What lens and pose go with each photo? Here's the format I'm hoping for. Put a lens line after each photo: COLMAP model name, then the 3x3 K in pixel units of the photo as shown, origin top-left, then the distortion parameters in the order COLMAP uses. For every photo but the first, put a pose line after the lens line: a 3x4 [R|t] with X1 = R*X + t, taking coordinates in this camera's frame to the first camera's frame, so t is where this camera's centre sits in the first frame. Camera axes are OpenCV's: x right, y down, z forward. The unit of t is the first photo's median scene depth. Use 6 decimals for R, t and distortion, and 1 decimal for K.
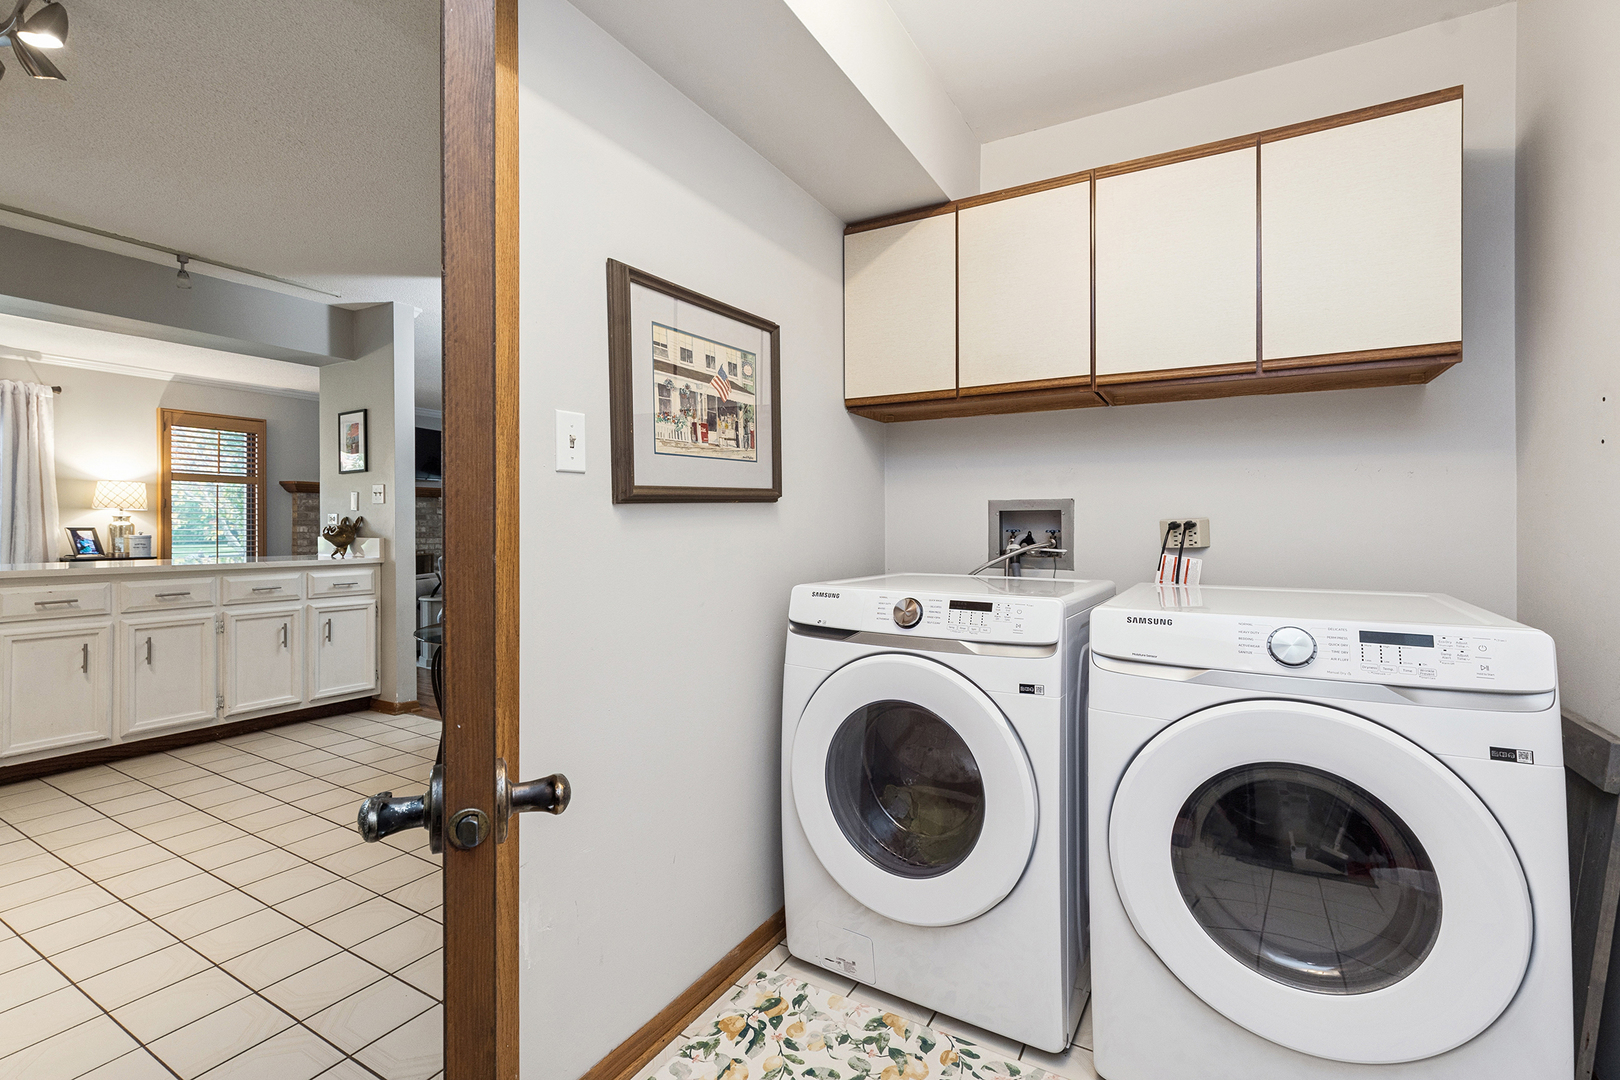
lens RADIAL K [[724.2, 0, 810.5], [0, 724.2, 525.4], [0, 0, 1]] dist [0.003507, 0.000521]
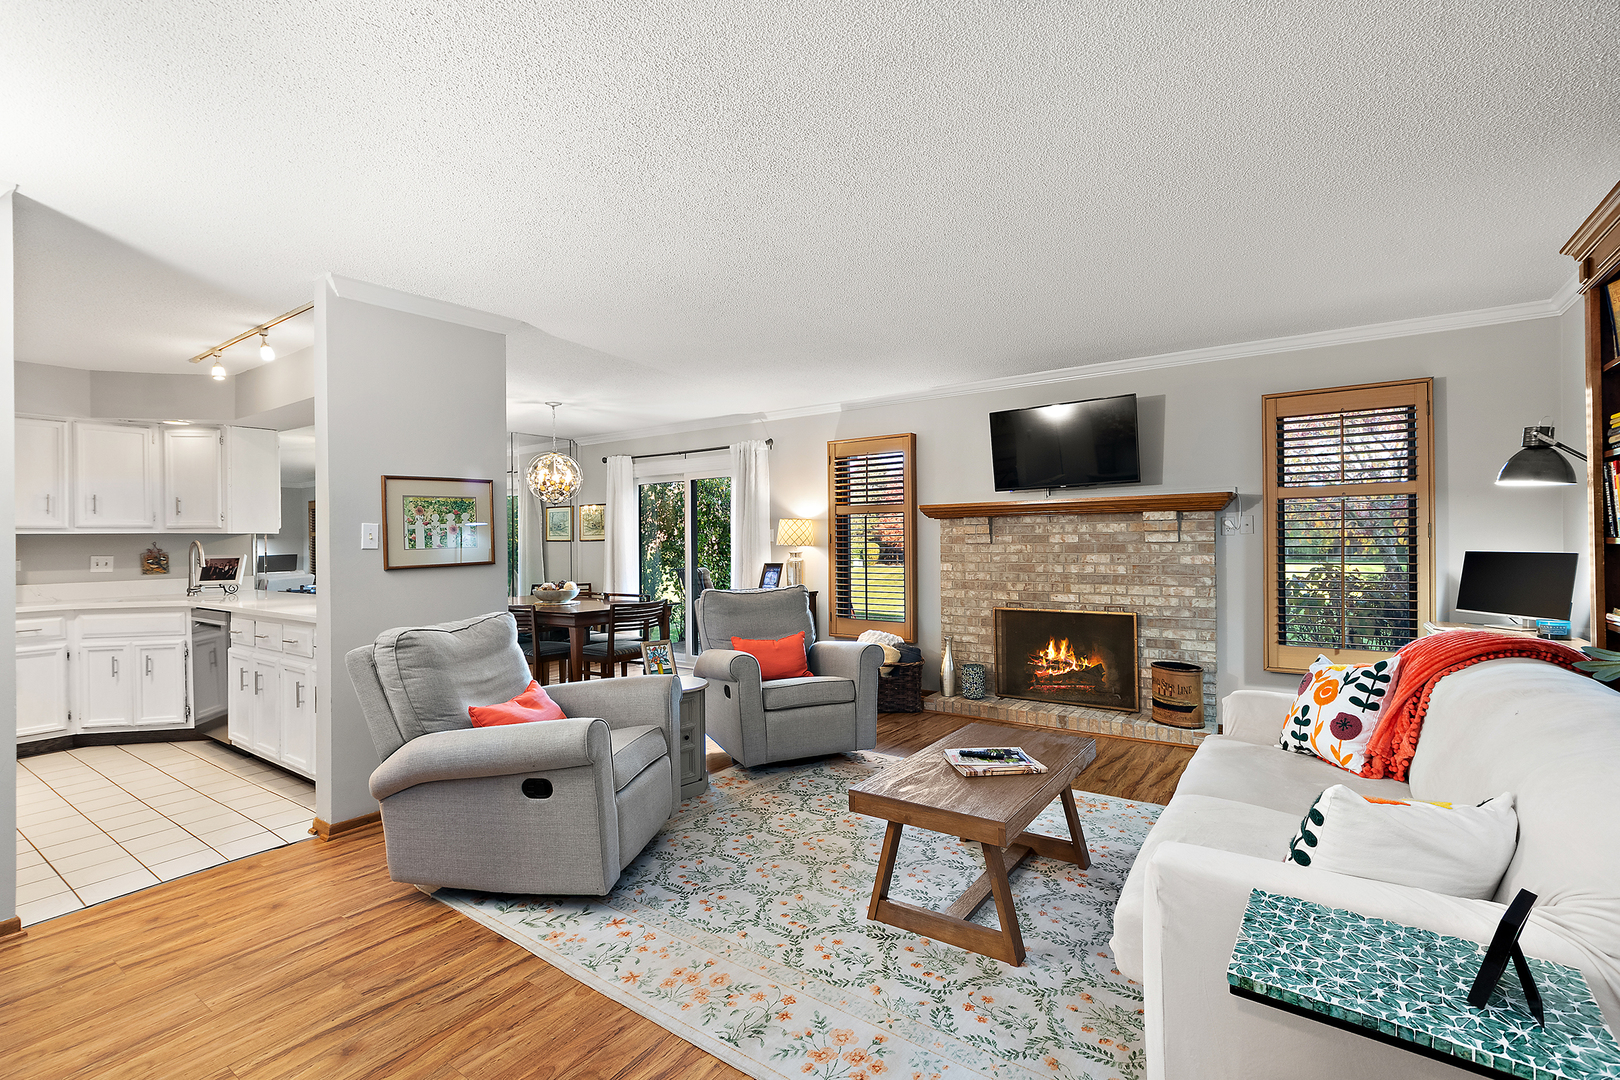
lens RADIAL K [[715.3, 0, 804.9], [0, 715.3, 543.5], [0, 0, 1]] dist [0.003308, -0.001088]
pose [[-0.082102, -0.004162, -0.996615, 0.076403], [0.009174, 0.999946, -0.004931, -0.020992], [0.996582, -0.009547, -0.082059, 1.116802]]
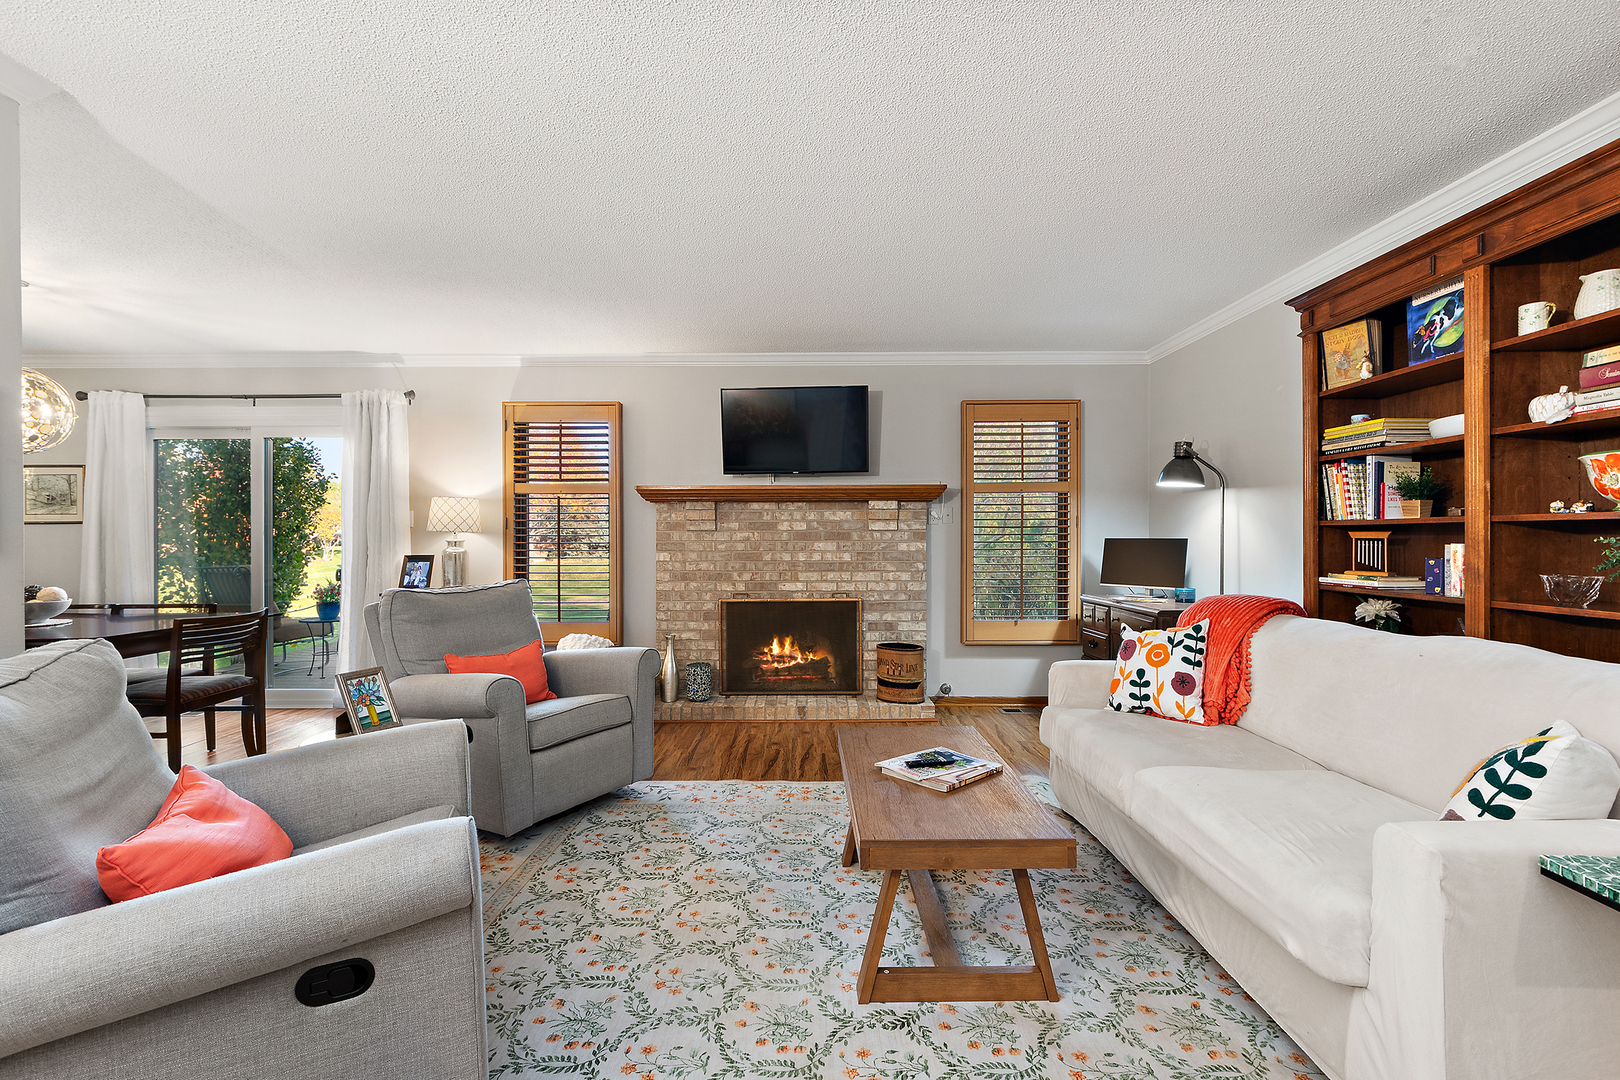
lens RADIAL K [[715.3, 0, 804.9], [0, 715.3, 543.5], [0, 0, 1]] dist [0.003308, -0.001088]
pose [[0.500823, 0.000489, -0.865549, -0.066646], [0.005293, 0.999979, 0.003628, -0.010849], [0.865533, -0.006398, 0.500810, 0.953410]]
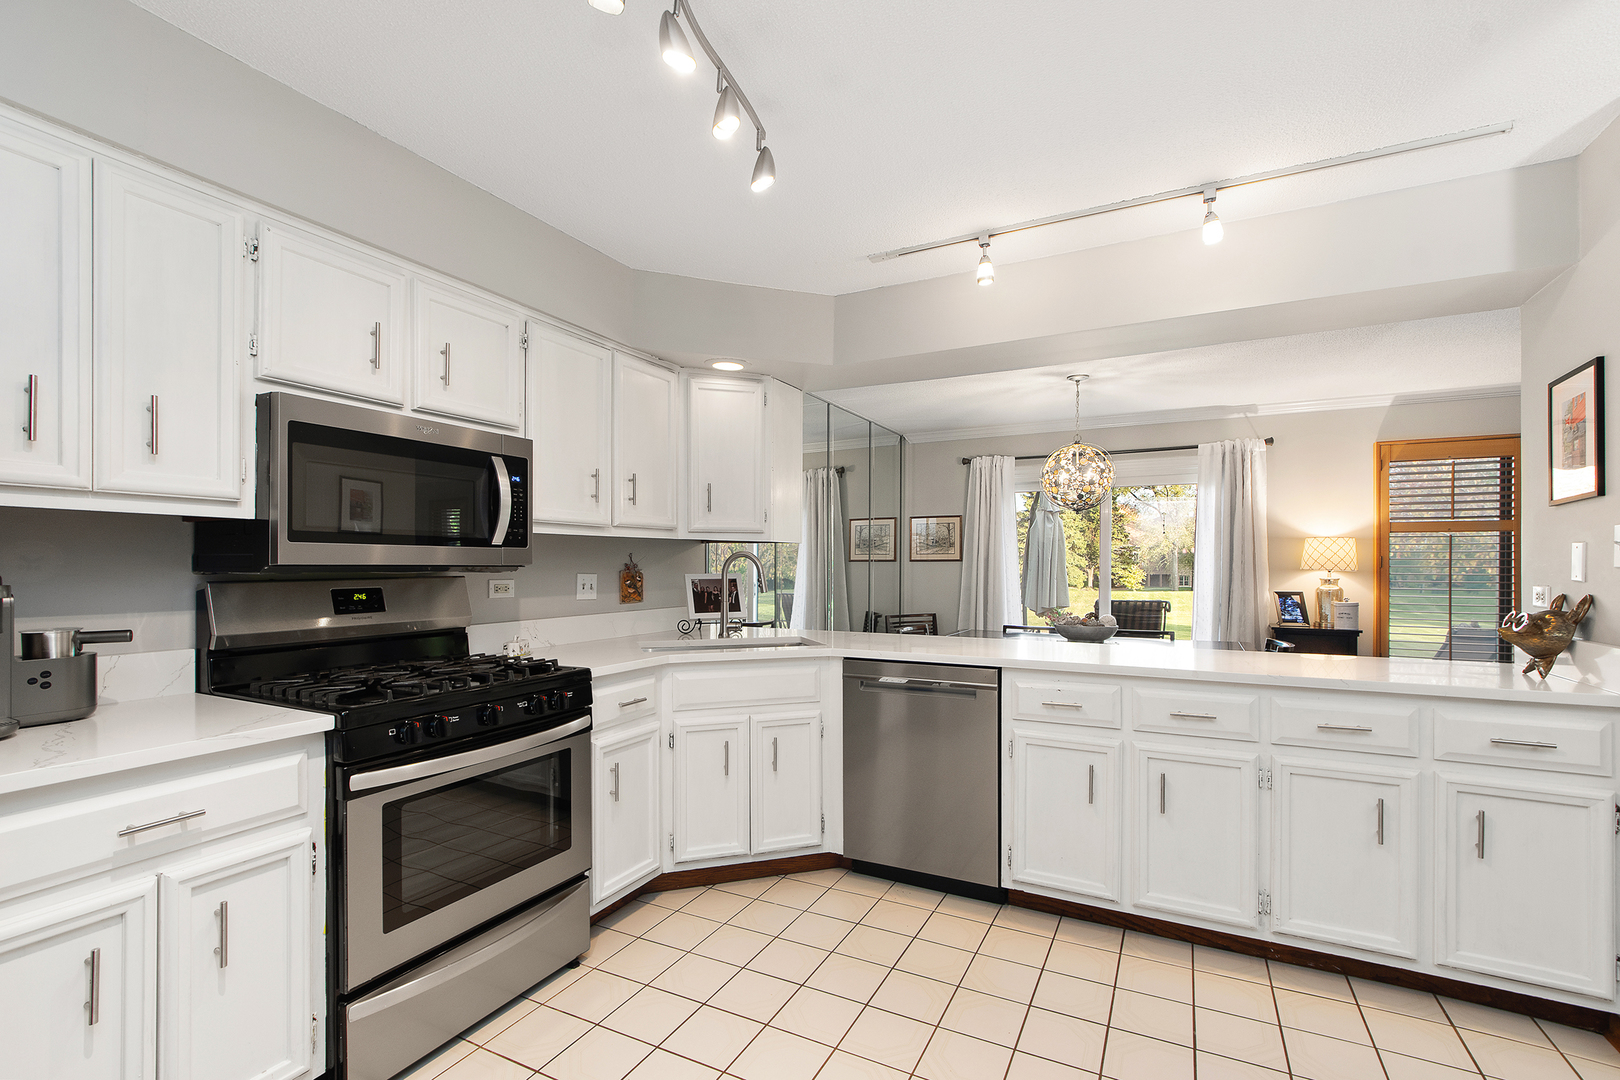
lens RADIAL K [[727.6, 0, 833.3], [0, 727.6, 569.1], [0, 0, 1]] dist [-0.000958, -0.000652]
pose [[0.058279, -0.002924, -0.998296, -0.146181], [-0.002766, 0.999991, -0.003091, -0.020296], [0.998296, 0.002941, 0.058271, 0.385824]]
